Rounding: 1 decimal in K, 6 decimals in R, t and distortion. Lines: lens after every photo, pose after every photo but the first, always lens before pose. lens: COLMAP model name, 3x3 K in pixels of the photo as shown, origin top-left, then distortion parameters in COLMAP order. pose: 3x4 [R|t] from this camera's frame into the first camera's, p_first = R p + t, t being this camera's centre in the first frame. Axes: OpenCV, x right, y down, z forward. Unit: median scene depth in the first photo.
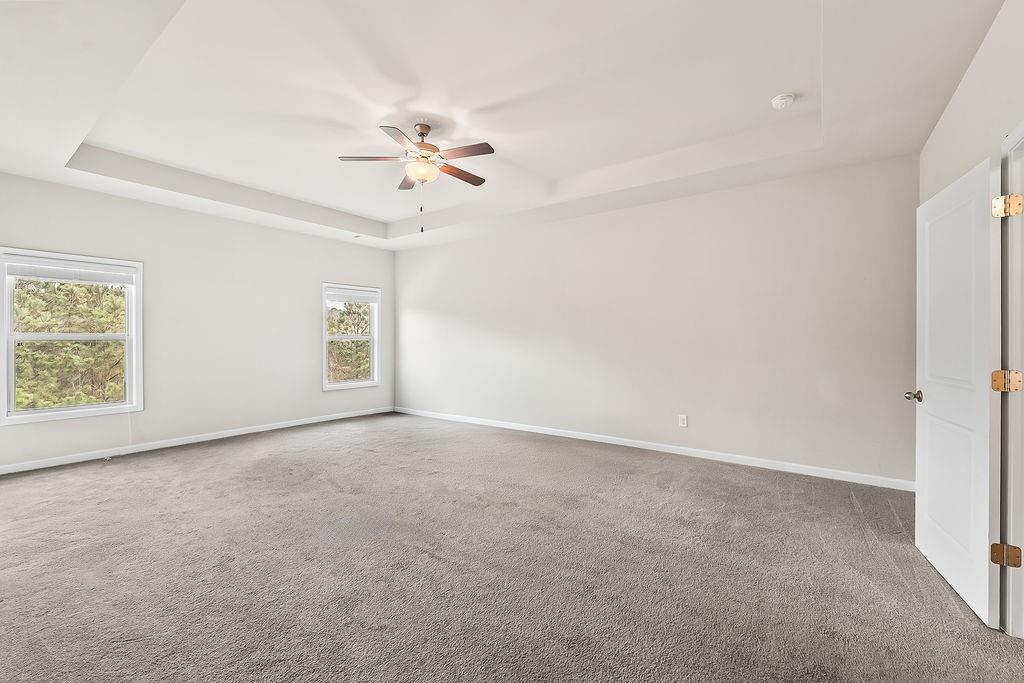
lens RADIAL K [[412.5, 0, 515.8], [0, 412.5, 337.7], [0, 0, 1]] dist [-0.003929, -0.000595]
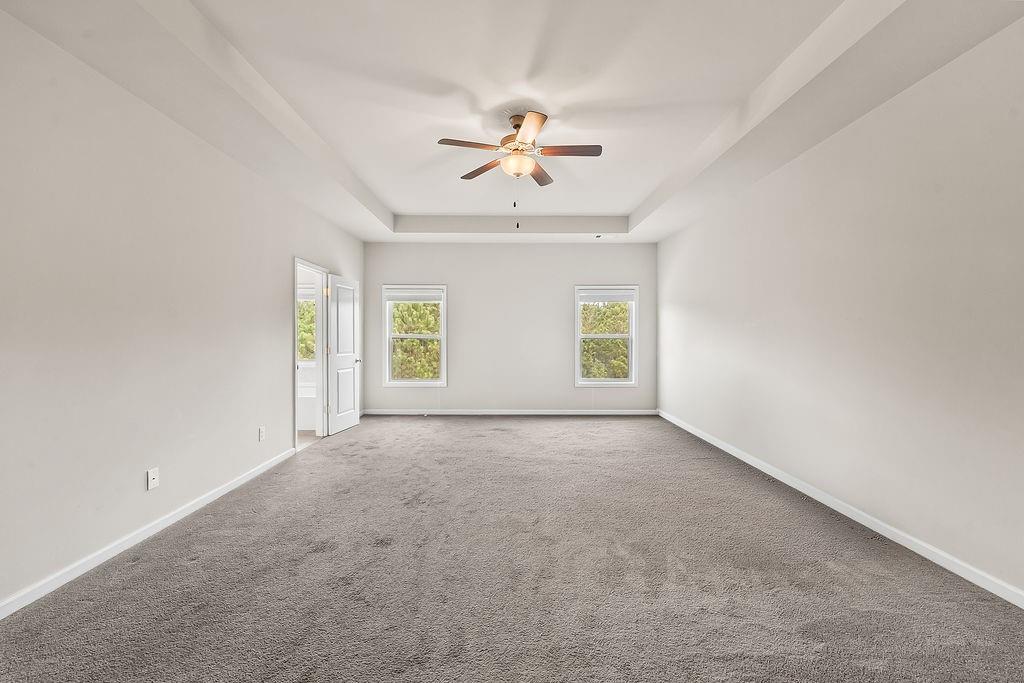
lens RADIAL K [[412.5, 0, 513.7], [0, 412.5, 342.6], [0, 0, 1]] dist [-0.003929, -0.000595]
pose [[0.598065, 0.011684, -0.801362, 0.298553], [0.000285, 0.999891, 0.014791, -0.001255], [0.801448, -0.009074, 0.597996, 0.227337]]
